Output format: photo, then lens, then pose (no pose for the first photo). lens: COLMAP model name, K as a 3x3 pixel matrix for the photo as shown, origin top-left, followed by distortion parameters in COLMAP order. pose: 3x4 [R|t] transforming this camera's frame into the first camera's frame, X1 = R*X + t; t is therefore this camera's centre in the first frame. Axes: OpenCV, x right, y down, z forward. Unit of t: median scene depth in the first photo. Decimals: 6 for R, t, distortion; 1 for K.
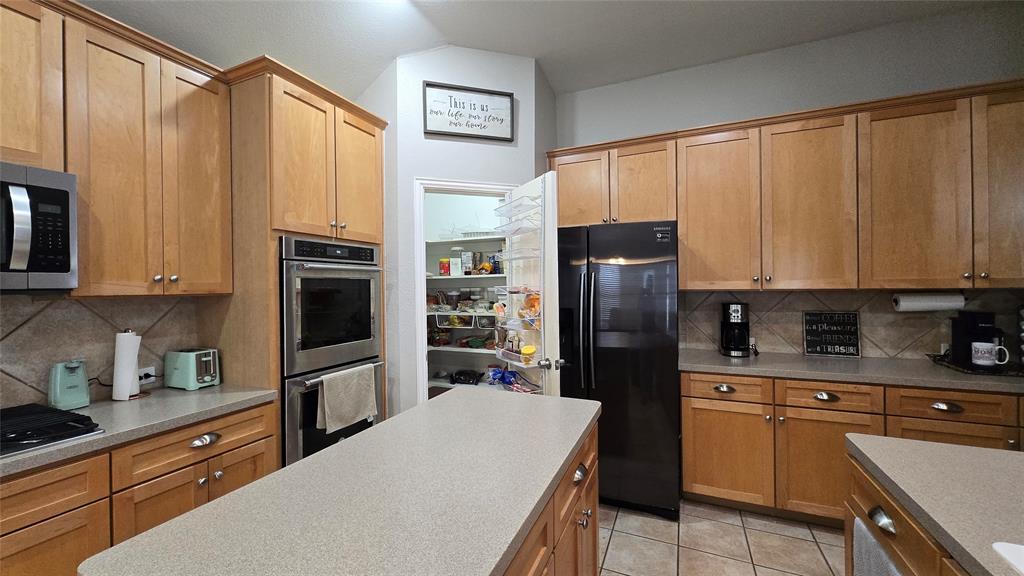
lens RADIAL K [[402.3, 0, 501.9], [0, 402.3, 287.5], [0, 0, 1]] dist [-0.000974, -0.000522]
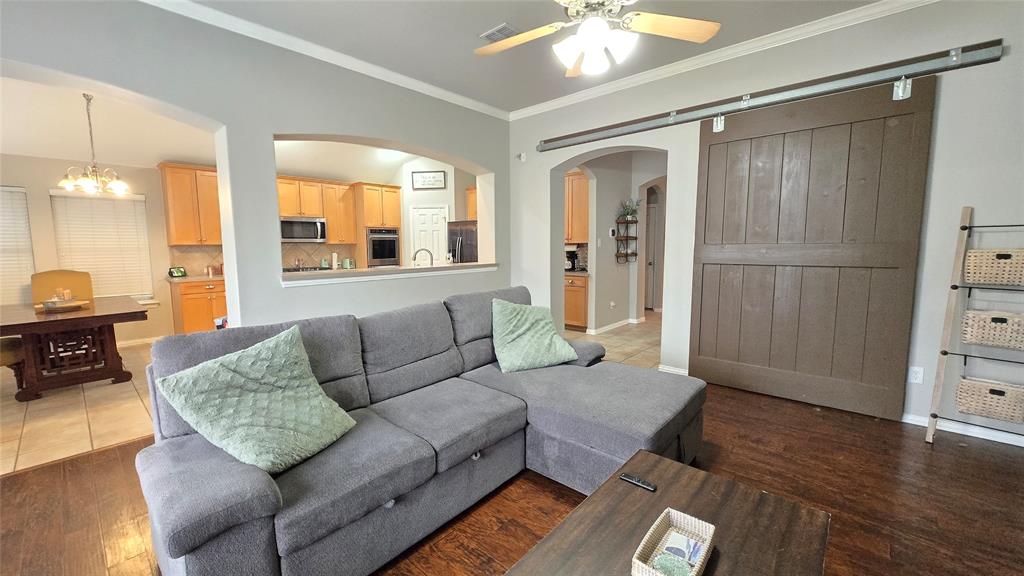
lens RADIAL K [[402.3, 0, 501.9], [0, 402.3, 287.5], [0, 0, 1]] dist [-0.000974, -0.000522]
pose [[0.951243, 0.036608, -0.306262, 1.792008], [-0.003892, 0.994277, 0.106760, 0.015933], [0.308418, -0.100363, 0.945942, -2.187752]]
